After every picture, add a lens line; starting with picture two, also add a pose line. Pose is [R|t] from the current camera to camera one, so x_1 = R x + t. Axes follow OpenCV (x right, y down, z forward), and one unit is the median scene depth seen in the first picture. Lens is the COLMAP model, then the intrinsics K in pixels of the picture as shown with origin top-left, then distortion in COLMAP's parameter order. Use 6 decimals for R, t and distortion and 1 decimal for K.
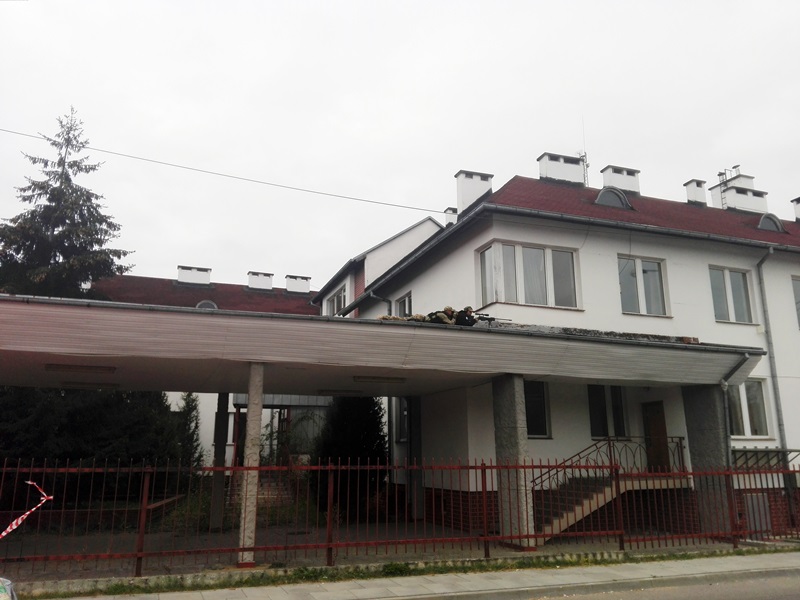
lens RADIAL K [[638.7, 0, 388.9], [0, 638.7, 305.0], [0, 0, 1]] dist [0.075228, -0.150393]
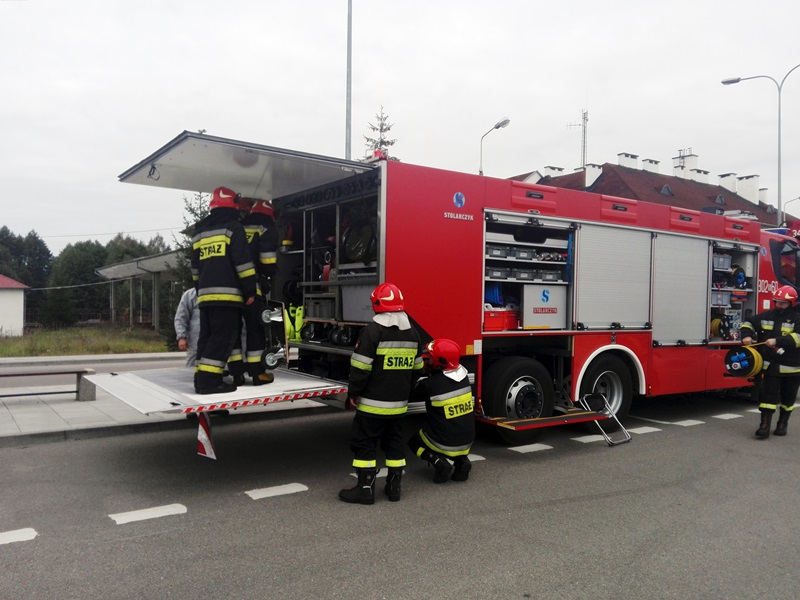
lens RADIAL K [[638.7, 0, 388.9], [0, 638.7, 305.0], [0, 0, 1]] dist [0.075228, -0.150393]
pose [[0.969032, 0.012316, 0.246630, -0.913695], [-0.070352, 0.971135, 0.227922, -0.188252], [-0.236703, -0.238214, 0.941926, -0.755588]]
